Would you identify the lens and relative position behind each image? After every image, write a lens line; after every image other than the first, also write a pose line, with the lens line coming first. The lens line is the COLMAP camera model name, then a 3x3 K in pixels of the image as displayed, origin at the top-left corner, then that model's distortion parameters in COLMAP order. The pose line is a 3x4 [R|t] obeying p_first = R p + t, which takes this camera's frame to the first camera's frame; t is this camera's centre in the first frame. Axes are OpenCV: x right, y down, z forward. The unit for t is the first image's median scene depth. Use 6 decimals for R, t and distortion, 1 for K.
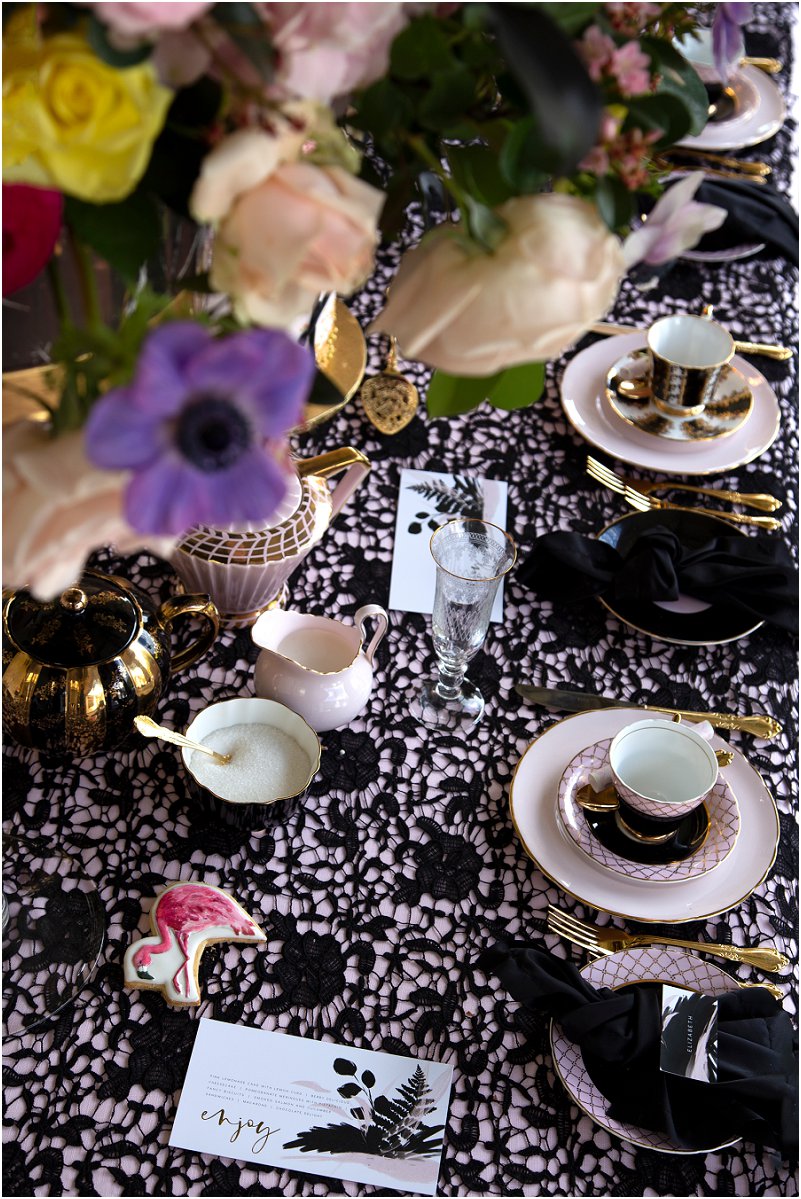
lens RADIAL K [[1886.4, 0, 400.5], [0, 1886.4, 599.2], [0, 0, 1]] dist [0.145977, 0.000000]
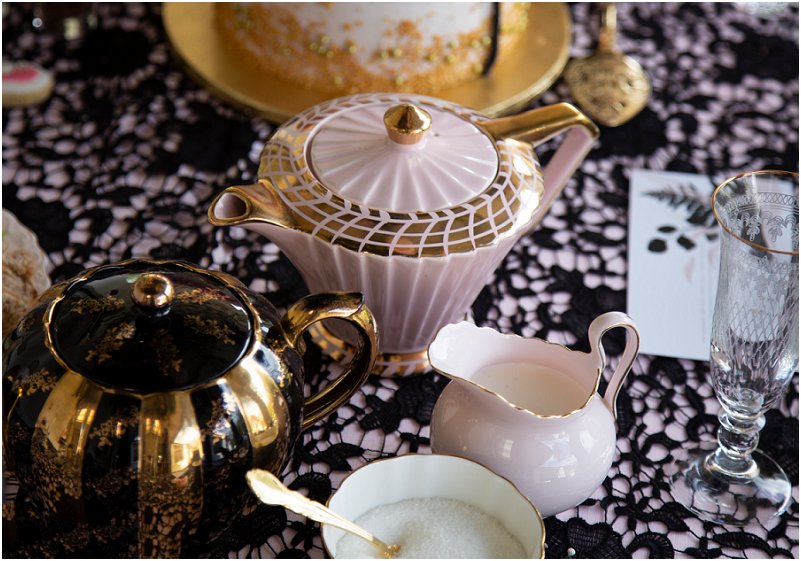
lens RADIAL K [[2197.2, 0, 400.3], [0, 2197.2, 280.6], [0, 0, 1]] dist [0.486960, 0.000000]
pose [[0.997811, -0.017479, -0.063776, -0.037744], [0.009522, 0.992361, -0.122996, 0.079162], [0.065439, 0.122120, 0.990356, 0.240960]]
